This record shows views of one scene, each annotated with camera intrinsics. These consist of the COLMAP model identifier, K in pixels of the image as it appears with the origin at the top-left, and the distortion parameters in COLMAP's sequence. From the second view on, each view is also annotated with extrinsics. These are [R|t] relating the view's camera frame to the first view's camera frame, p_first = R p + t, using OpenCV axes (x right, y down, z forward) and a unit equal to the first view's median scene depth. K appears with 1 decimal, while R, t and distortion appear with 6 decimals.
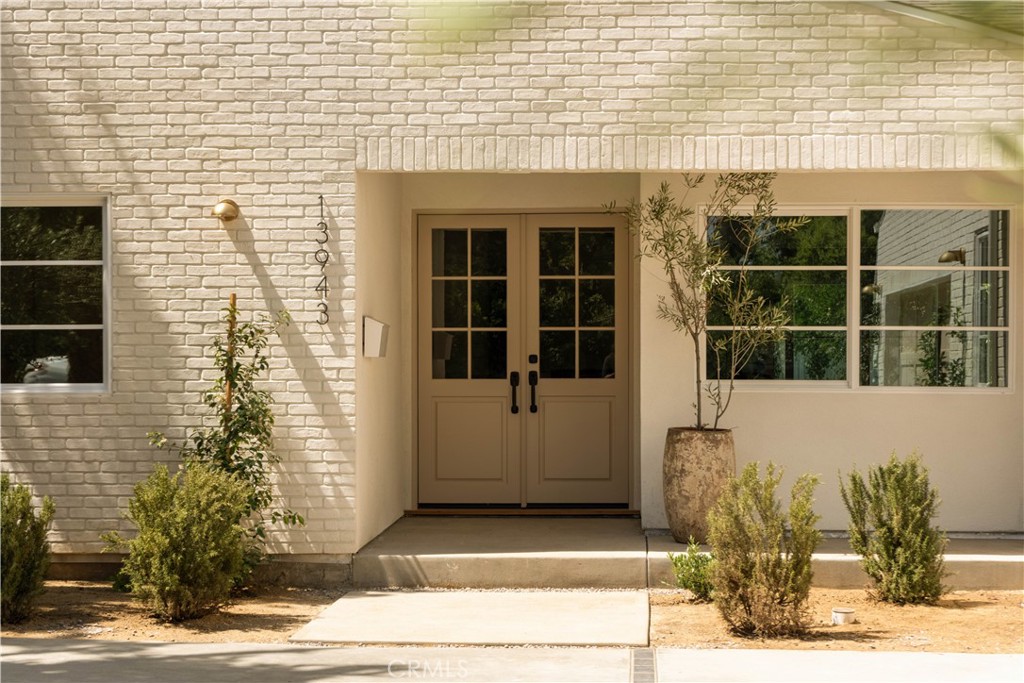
lens RADIAL K [[2050.1, 0, 510.2], [0, 2050.1, 373.8], [0, 0, 1]] dist [0.020621, 0.000000]
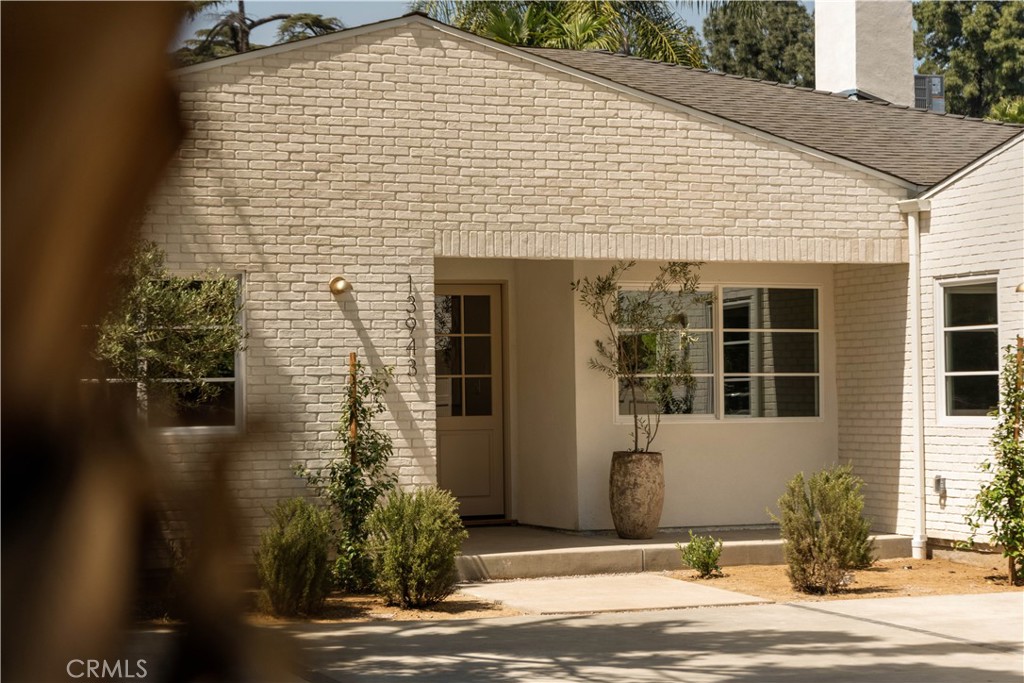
lens RADIAL K [[2050.1, 0, 512.2], [0, 2050.1, 324.0], [0, 0, 1]] dist [0.020621, 0.000000]
pose [[0.908594, 0.002482, 0.417672, -0.565824], [0.014656, 0.999177, -0.037818, -0.007394], [-0.417422, 0.040483, 0.907810, -0.182407]]
